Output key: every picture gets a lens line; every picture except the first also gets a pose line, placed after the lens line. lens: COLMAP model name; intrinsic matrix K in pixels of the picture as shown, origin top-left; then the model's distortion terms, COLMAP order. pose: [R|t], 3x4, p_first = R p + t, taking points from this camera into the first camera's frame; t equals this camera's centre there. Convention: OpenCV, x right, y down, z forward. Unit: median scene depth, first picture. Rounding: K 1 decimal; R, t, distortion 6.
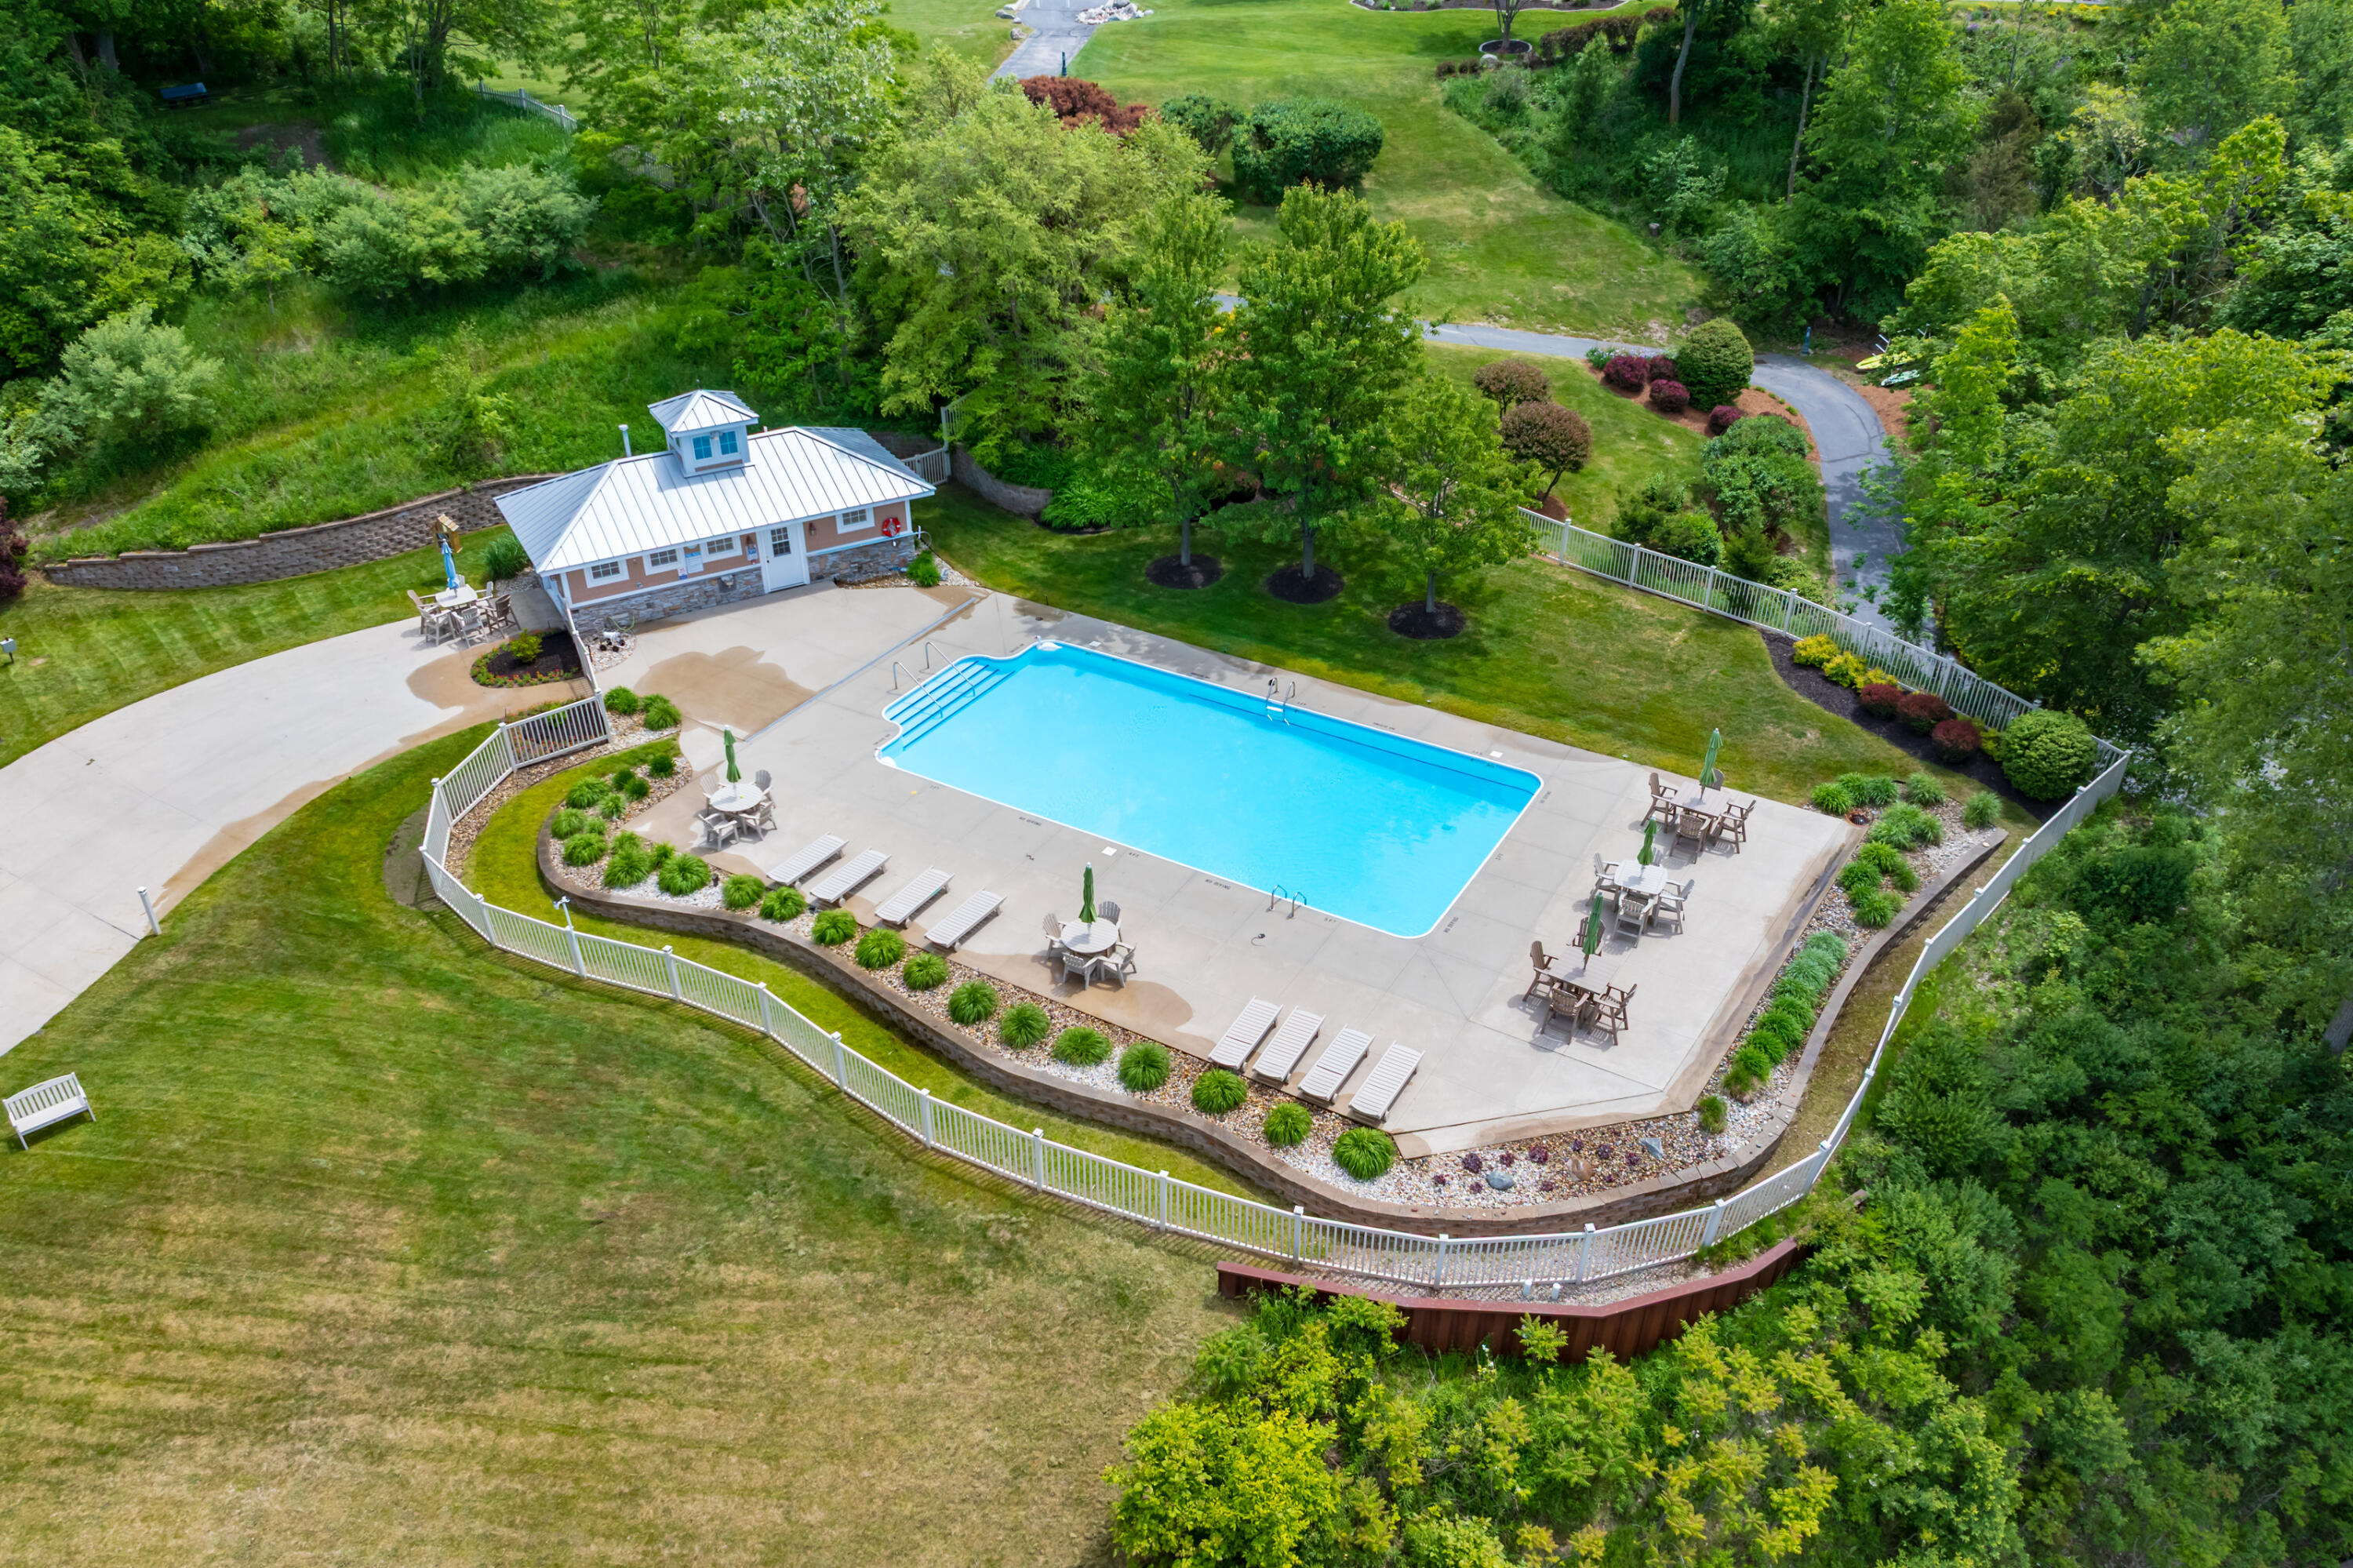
lens RADIAL K [[1664.6, 0, 1192.3], [0, 1664.6, 771.4], [0, 0, 1]] dist [-0.025020, -0.000813]
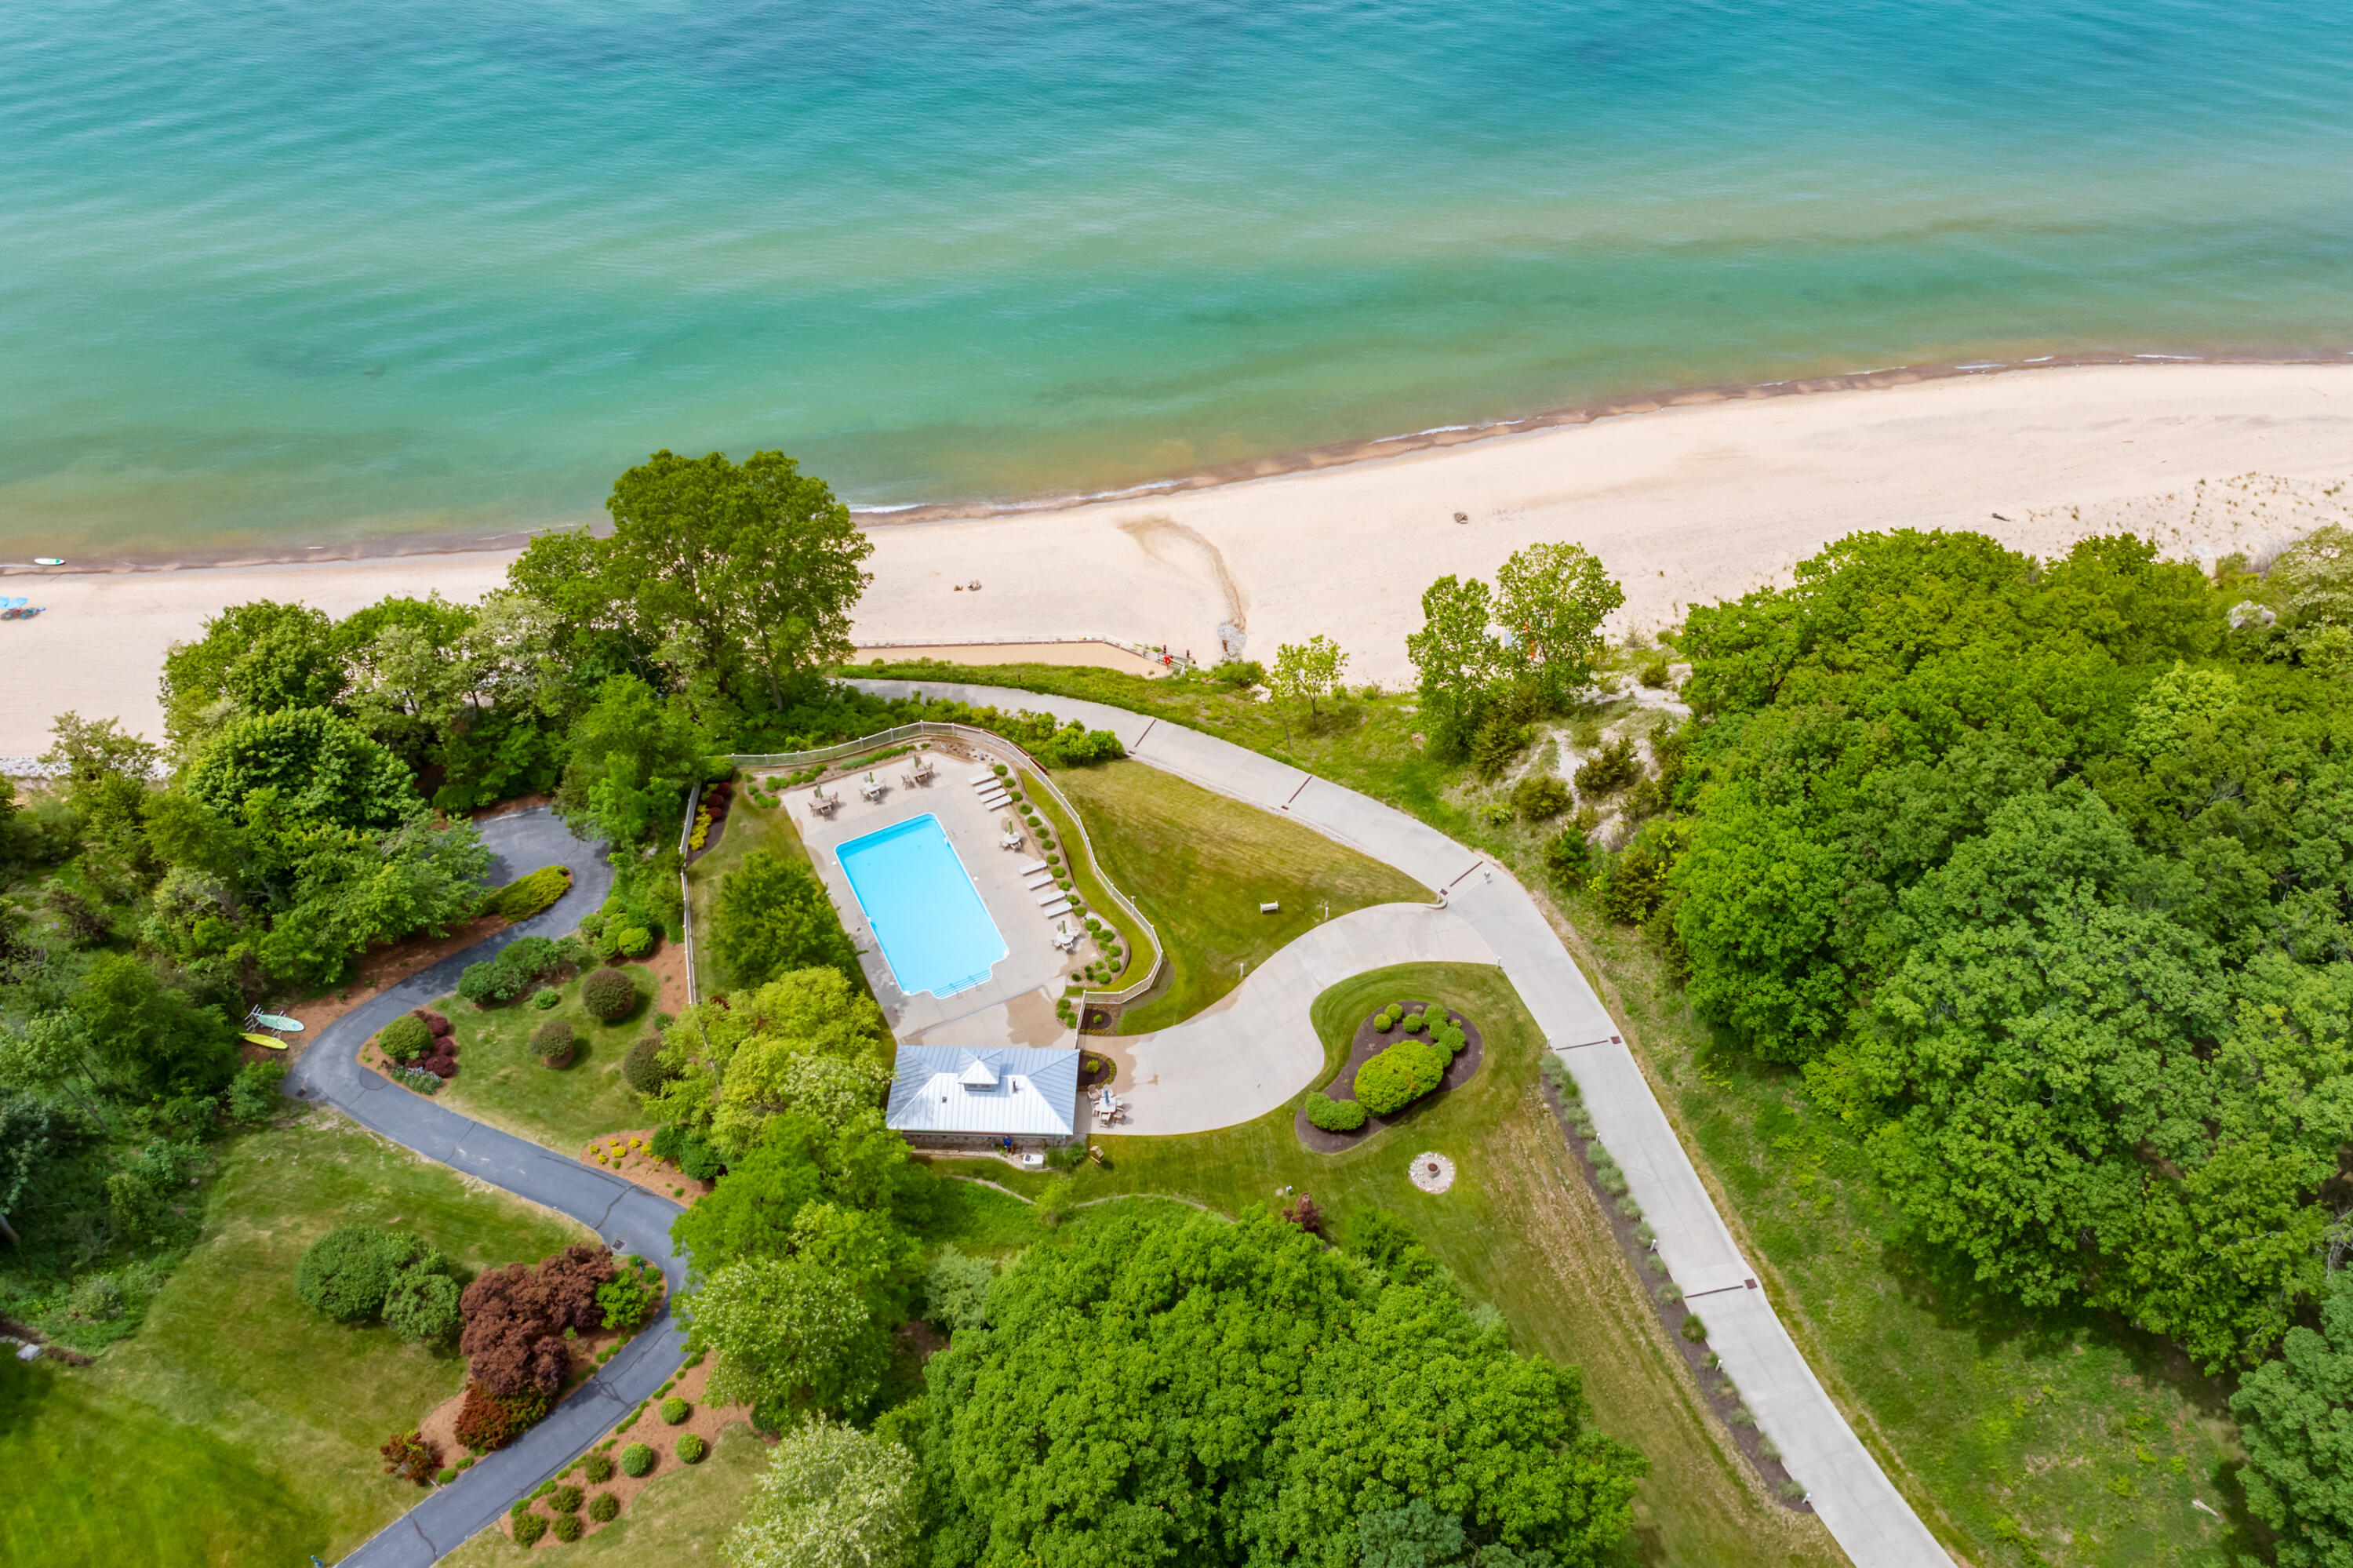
lens RADIAL K [[1664.6, 0, 1194.6], [0, 1664.6, 791.1], [0, 0, 1]] dist [-0.025020, -0.000813]
pose [[-0.847920, -0.386060, 0.363303, -1.179846], [0.269424, 0.276382, 0.922509, -2.223731], [-0.456555, 0.880097, -0.130336, 0.860116]]
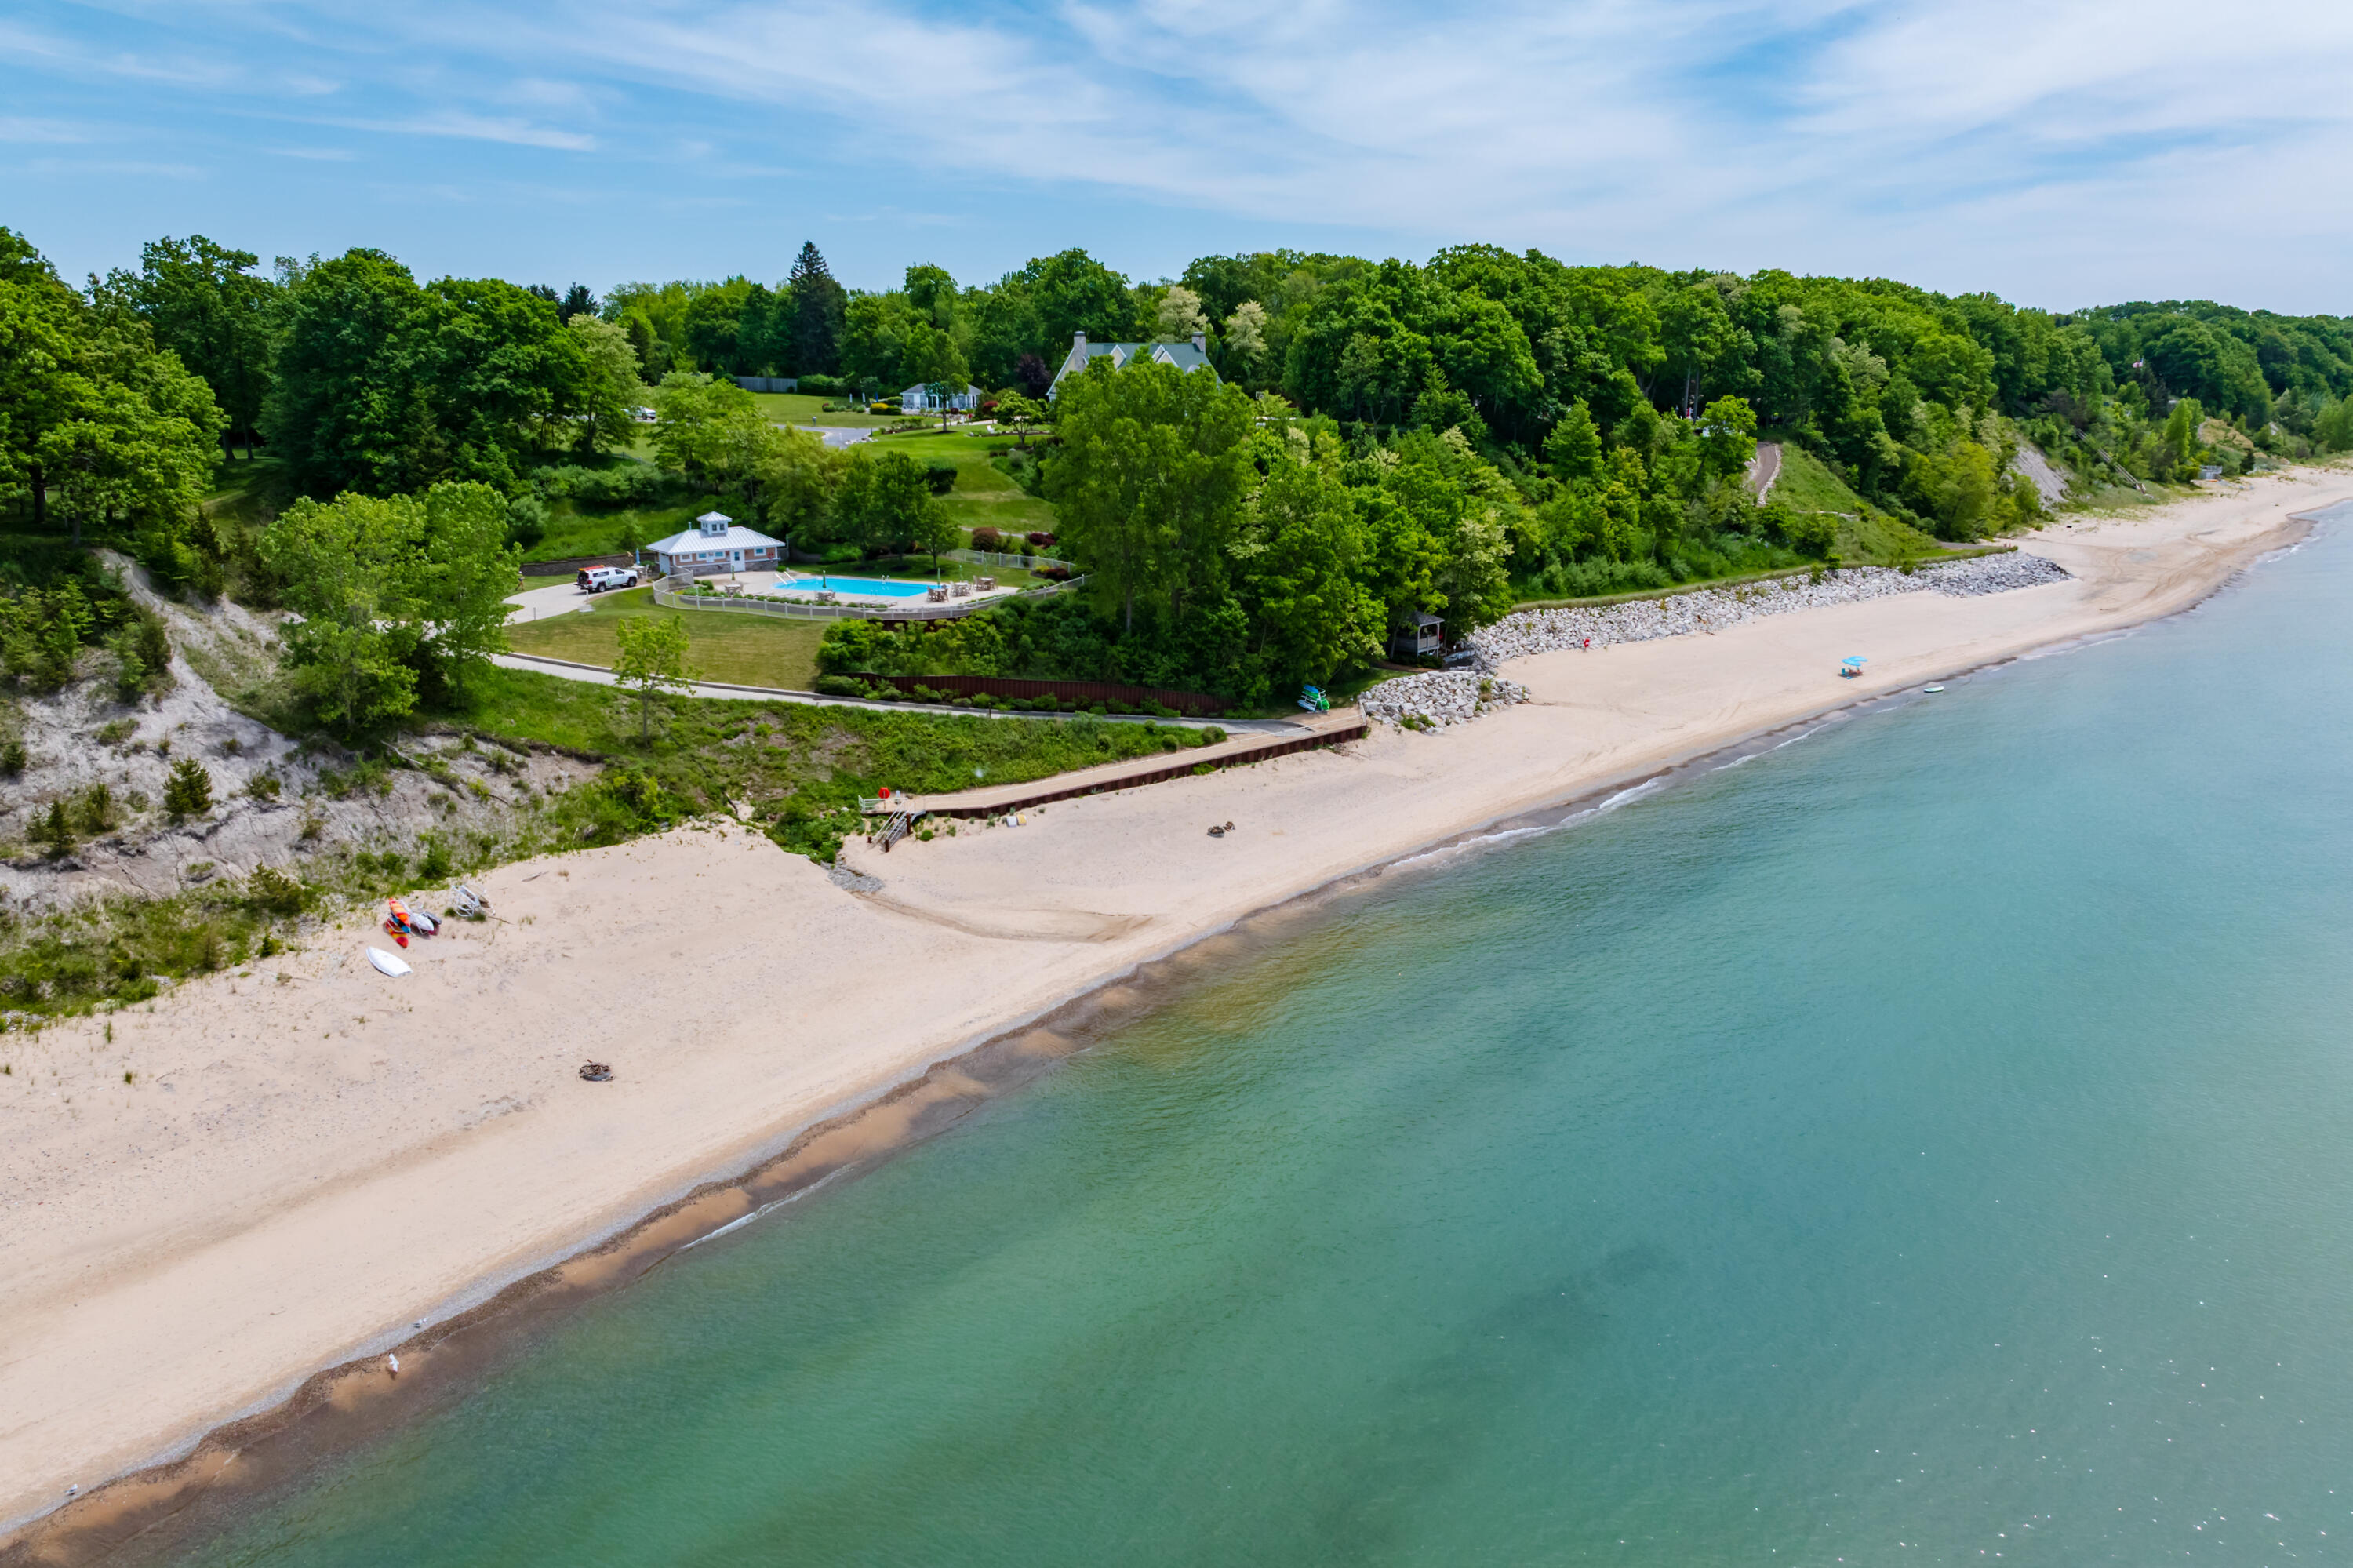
lens RADIAL K [[1664.6, 0, 1177.8], [0, 1664.6, 781.2], [0, 0, 1]] dist [-0.025020, -0.000813]
pose [[0.994588, -0.022301, 0.101473, 0.276840], [0.050210, 0.958236, -0.281535, 1.268248], [-0.090957, 0.285107, 0.954170, -2.097783]]
